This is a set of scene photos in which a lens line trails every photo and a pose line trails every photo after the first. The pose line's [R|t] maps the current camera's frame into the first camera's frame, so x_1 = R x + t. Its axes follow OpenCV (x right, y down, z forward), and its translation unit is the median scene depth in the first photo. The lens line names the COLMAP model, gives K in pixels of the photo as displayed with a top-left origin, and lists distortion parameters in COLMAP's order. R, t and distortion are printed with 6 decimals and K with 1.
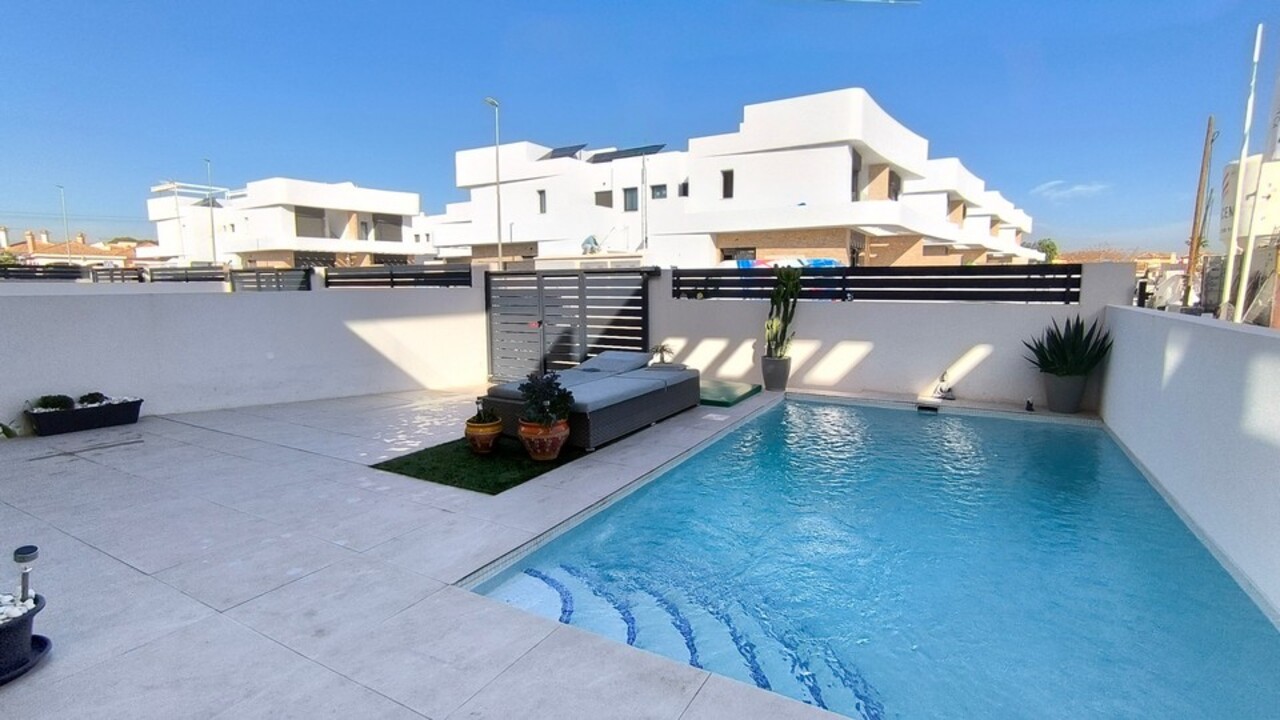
lens RADIAL K [[585.1, 0, 663.1], [0, 585.1, 357.6], [0, 0, 1]] dist [-0.008513, 0.000819]
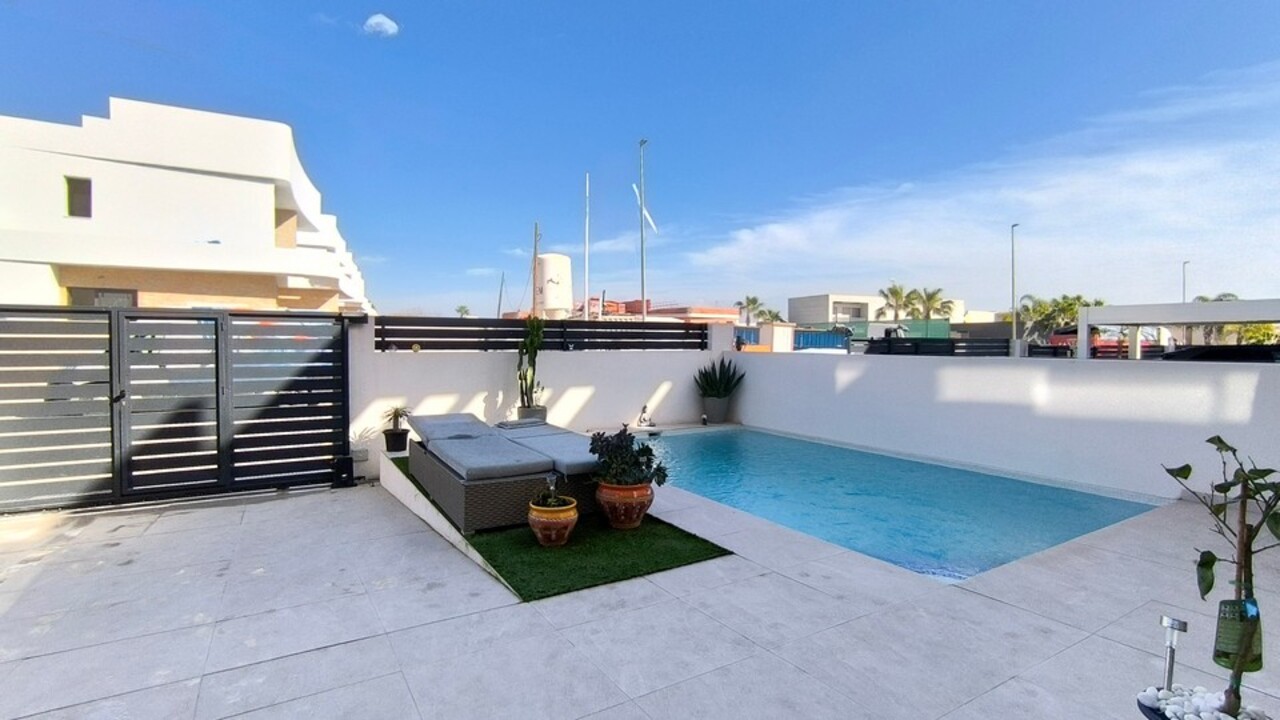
lens RADIAL K [[597.7, 0, 640.0], [0, 597.7, 360.0], [0, 0, 1]] dist [-0.001532, -0.000187]
pose [[0.499902, -0.020226, 0.865846, -0.592305], [0.105475, 0.993708, -0.037683, -0.022901], [-0.859636, 0.110163, 0.498889, 0.318212]]
